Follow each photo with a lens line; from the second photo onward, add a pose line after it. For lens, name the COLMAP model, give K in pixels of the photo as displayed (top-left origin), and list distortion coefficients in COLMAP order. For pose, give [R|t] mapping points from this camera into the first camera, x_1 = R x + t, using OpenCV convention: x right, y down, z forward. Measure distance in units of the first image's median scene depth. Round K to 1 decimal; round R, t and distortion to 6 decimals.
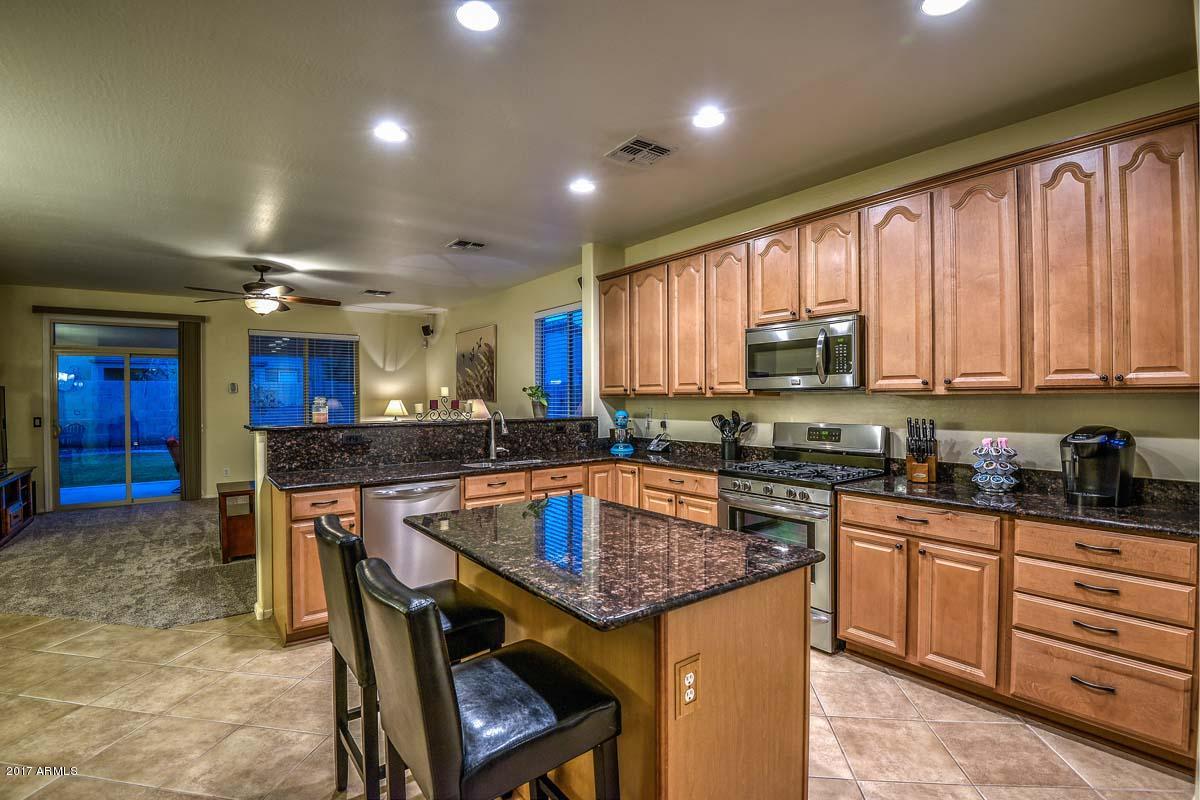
lens RADIAL K [[555.8, 0, 600.0], [0, 555.8, 400.0], [0, 0, 1]] dist [-0.020566, -0.012842]
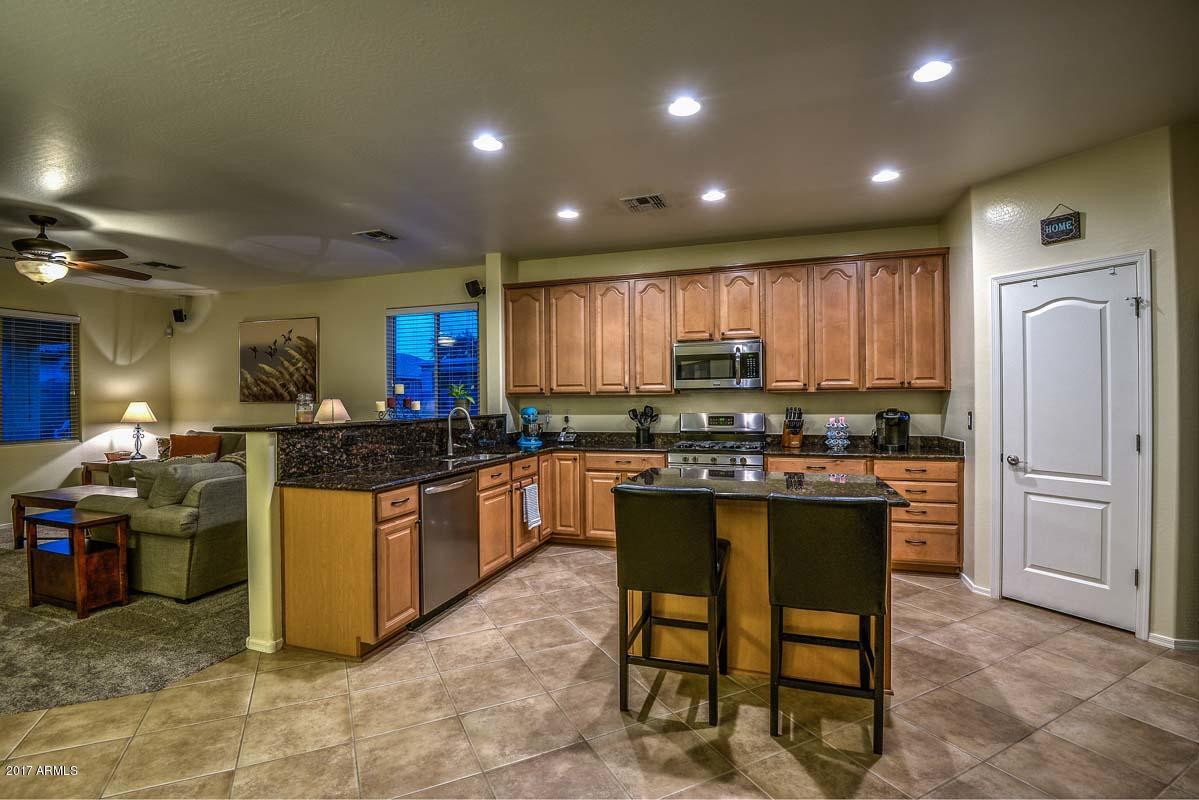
lens RADIAL K [[555.3, 0, 599.5], [0, 555.3, 400.0], [0, 0, 1]] dist [-0.020566, -0.012842]
pose [[0.824839, -0.003518, 0.565356, -0.641268], [0.007248, 0.999964, -0.004353, 0.012661], [-0.565321, 0.007688, 0.824835, 0.002293]]
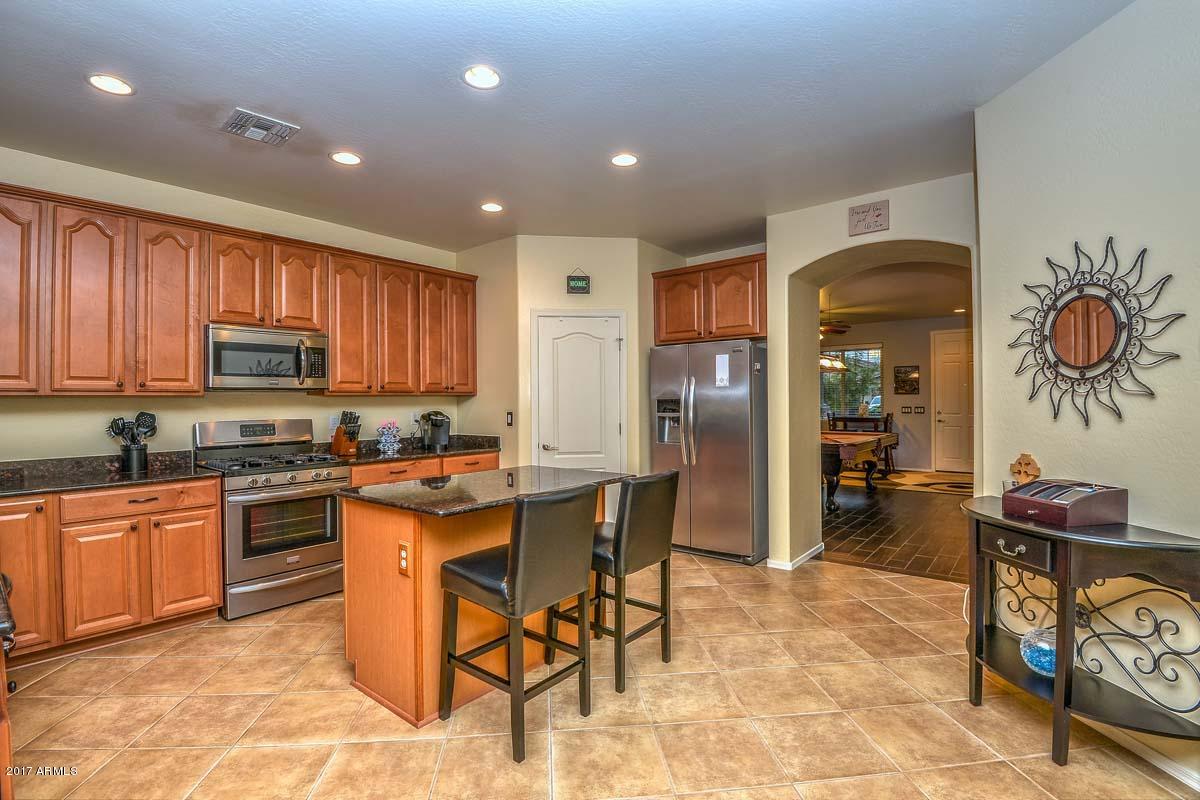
lens RADIAL K [[555.8, 0, 600.0], [0, 555.8, 400.0], [0, 0, 1]] dist [-0.020566, -0.012842]
pose [[-0.236969, 0.006503, 0.971495, -0.813826], [0.012354, 0.999917, -0.003680, 0.014023], [-0.971439, 0.011130, -0.237030, 0.576201]]
